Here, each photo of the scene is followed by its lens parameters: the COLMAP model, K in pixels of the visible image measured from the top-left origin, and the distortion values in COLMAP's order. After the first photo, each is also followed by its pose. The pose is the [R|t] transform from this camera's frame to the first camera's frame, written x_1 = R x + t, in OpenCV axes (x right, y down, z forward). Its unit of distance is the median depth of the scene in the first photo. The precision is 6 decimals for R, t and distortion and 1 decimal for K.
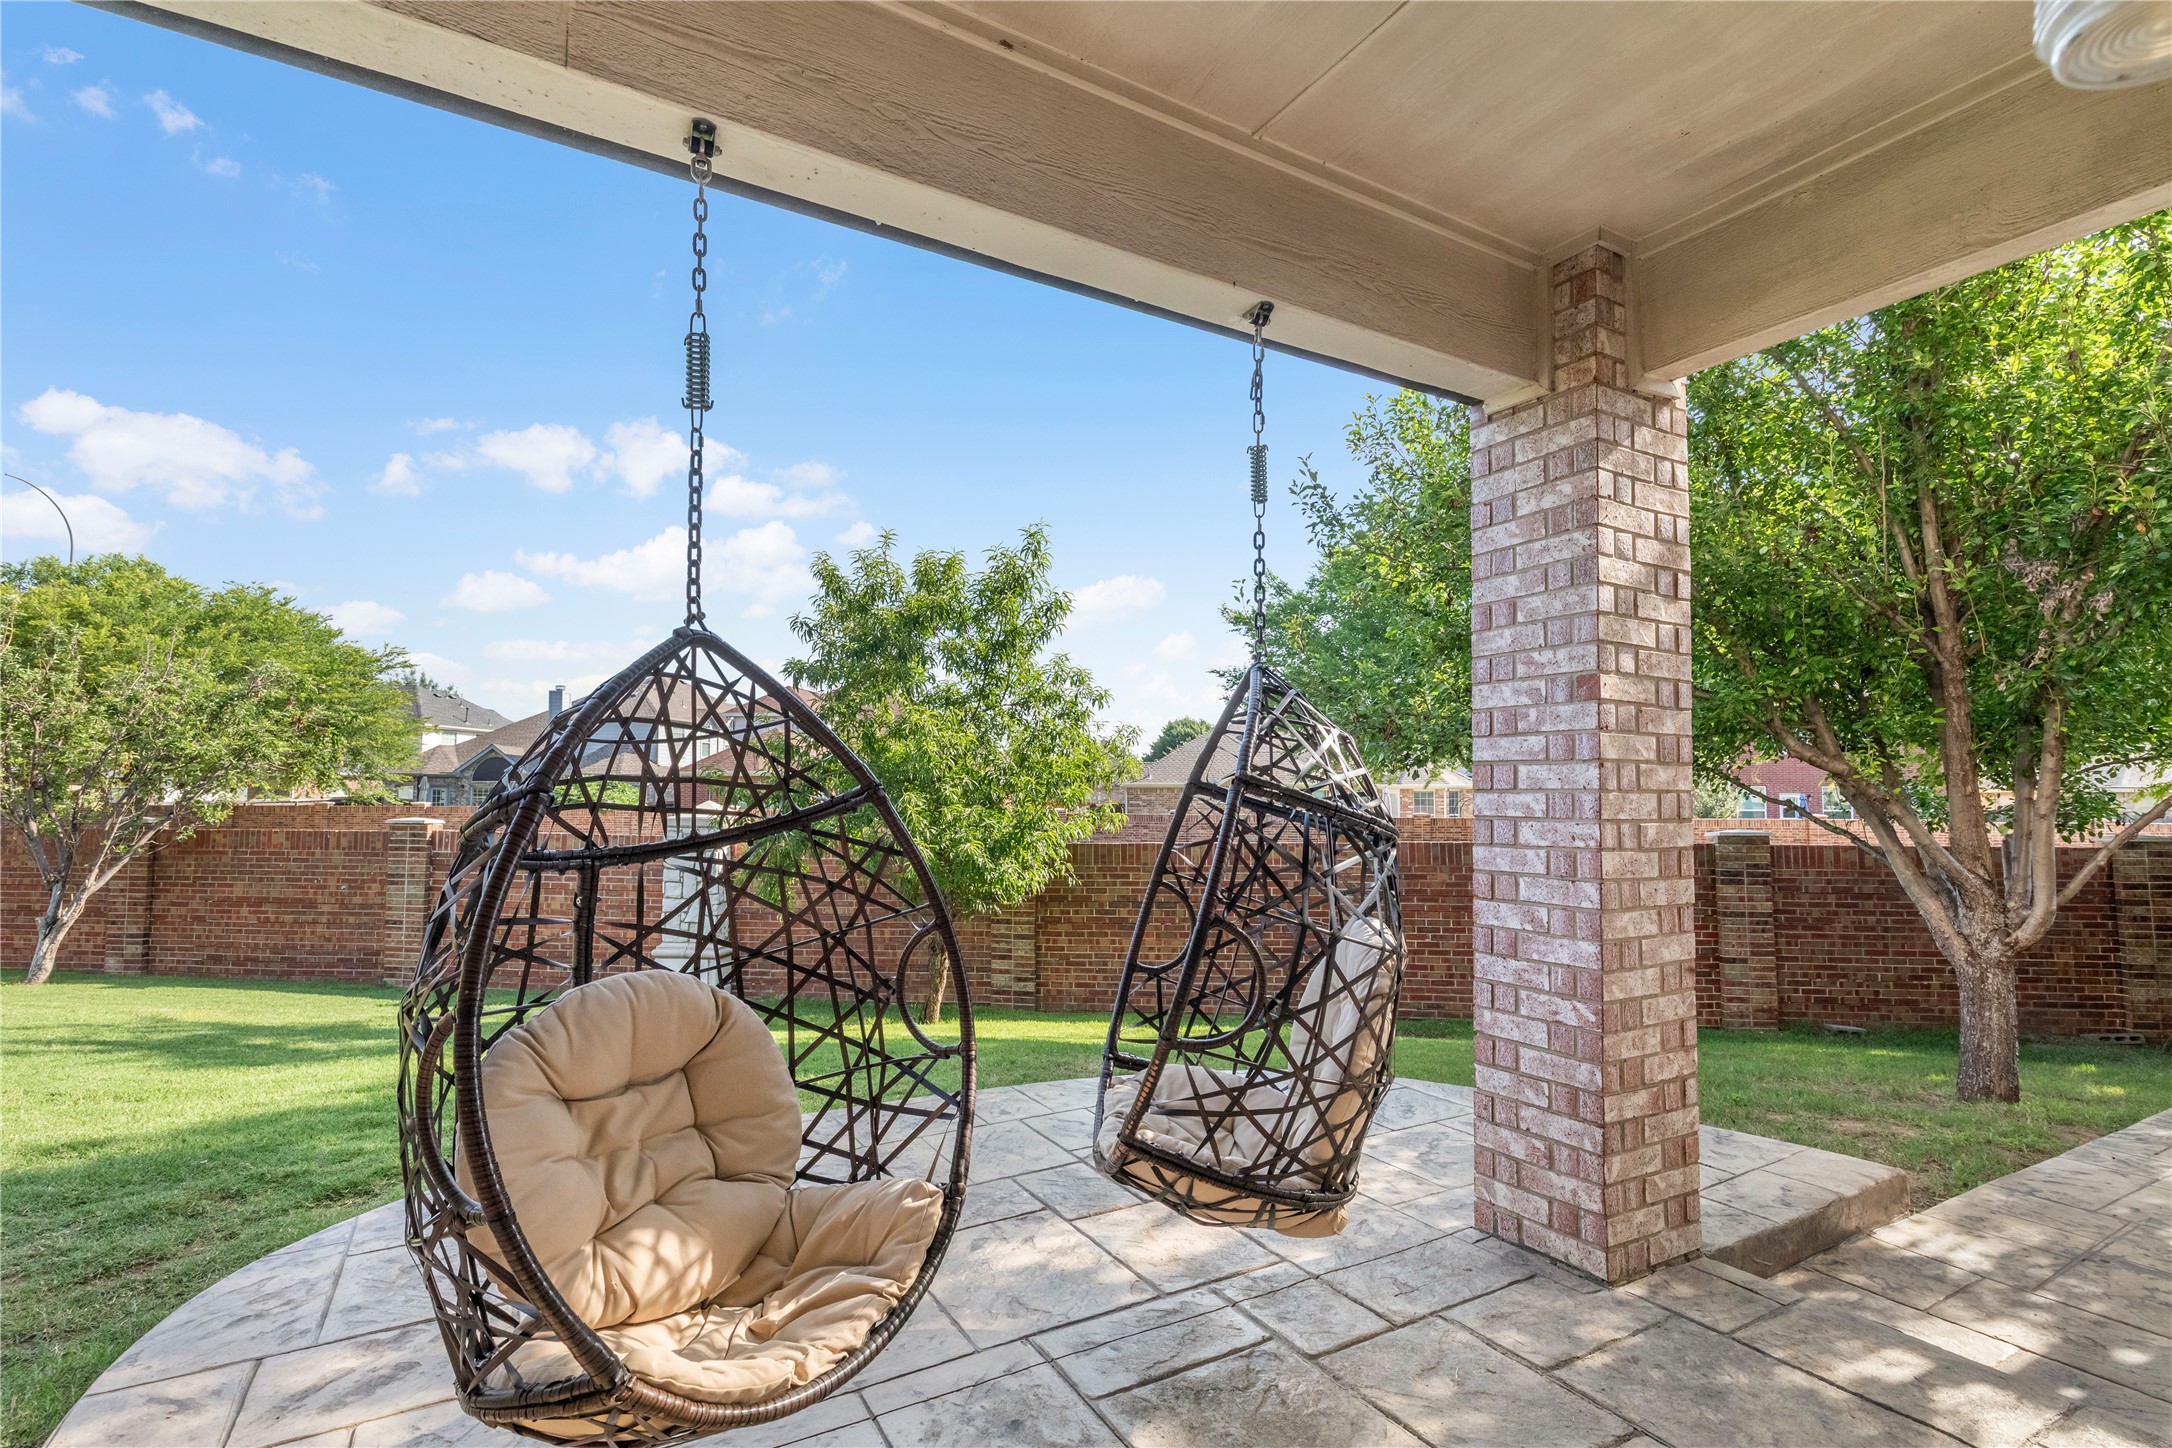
lens RADIAL K [[989.0, 0, 1090.8], [0, 989.0, 727.3], [0, 0, 1]] dist [0.002253, 0.000375]
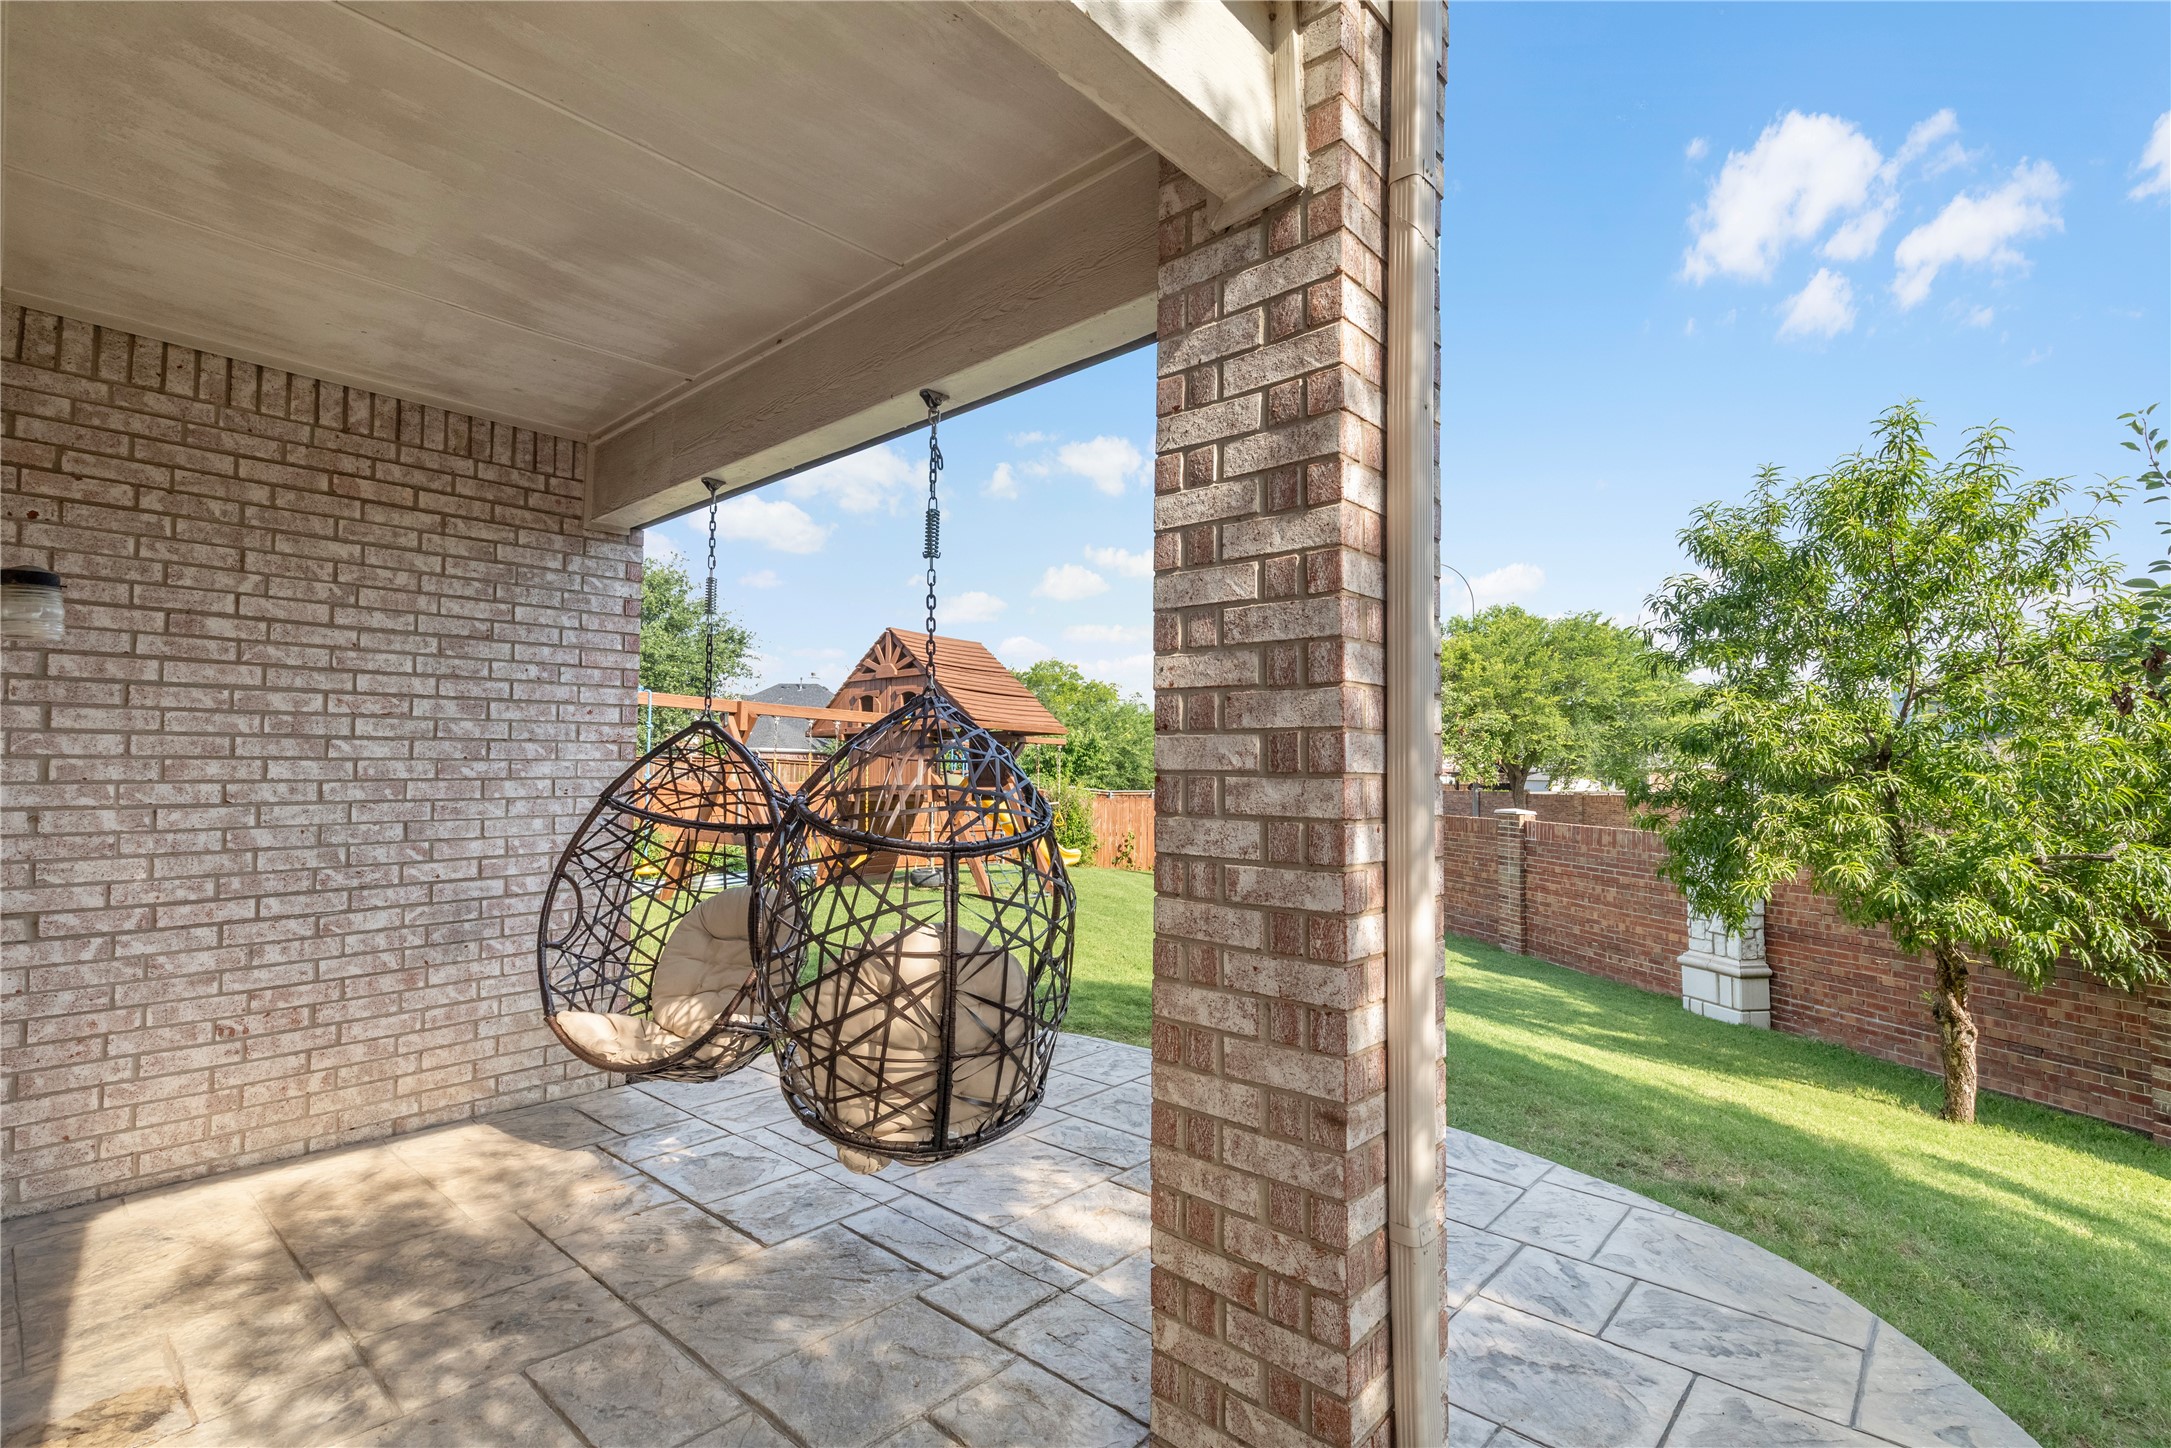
lens RADIAL K [[988.6, 0, 1093.7], [0, 988.6, 707.5], [0, 0, 1]] dist [0.002253, 0.000375]
pose [[0.320797, -0.067210, -0.944760, 0.283167], [0.056523, 0.997060, -0.051738, 0.004762], [0.945460, -0.036804, 0.323653, 0.168240]]
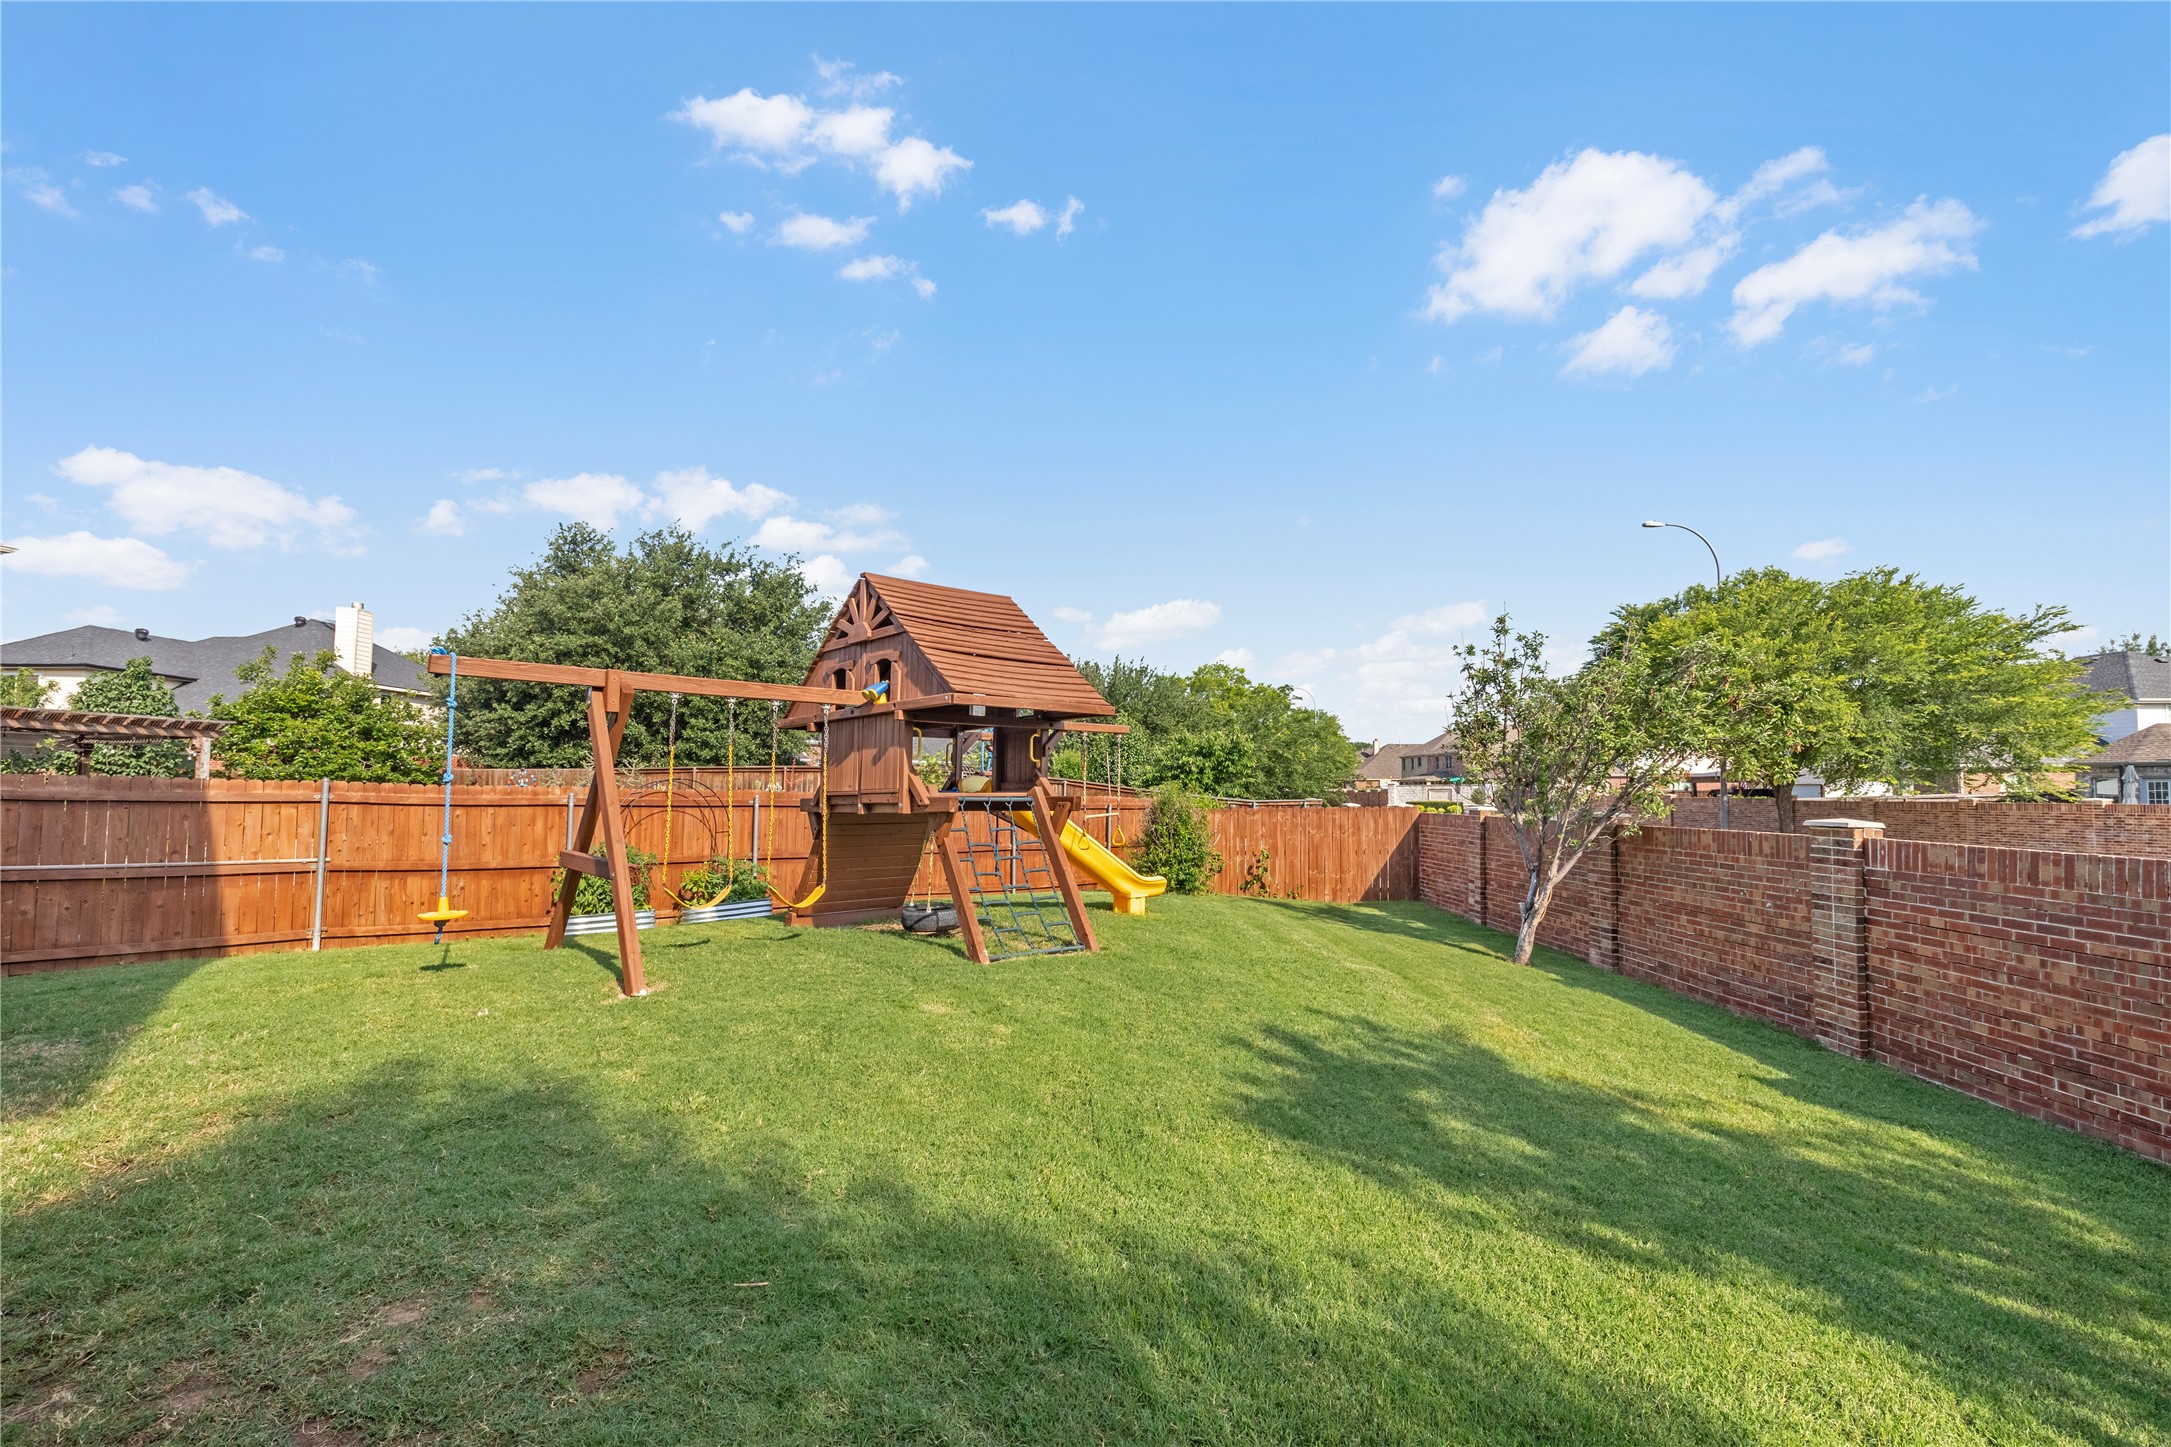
lens RADIAL K [[988.6, 0, 1085.7], [0, 988.6, 739.0], [0, 0, 1]] dist [0.002253, 0.000375]
pose [[0.131817, -0.055084, -0.989742, -0.041118], [0.070477, 0.996449, -0.046071, 0.029610], [0.988765, -0.063682, 0.135231, 0.384735]]
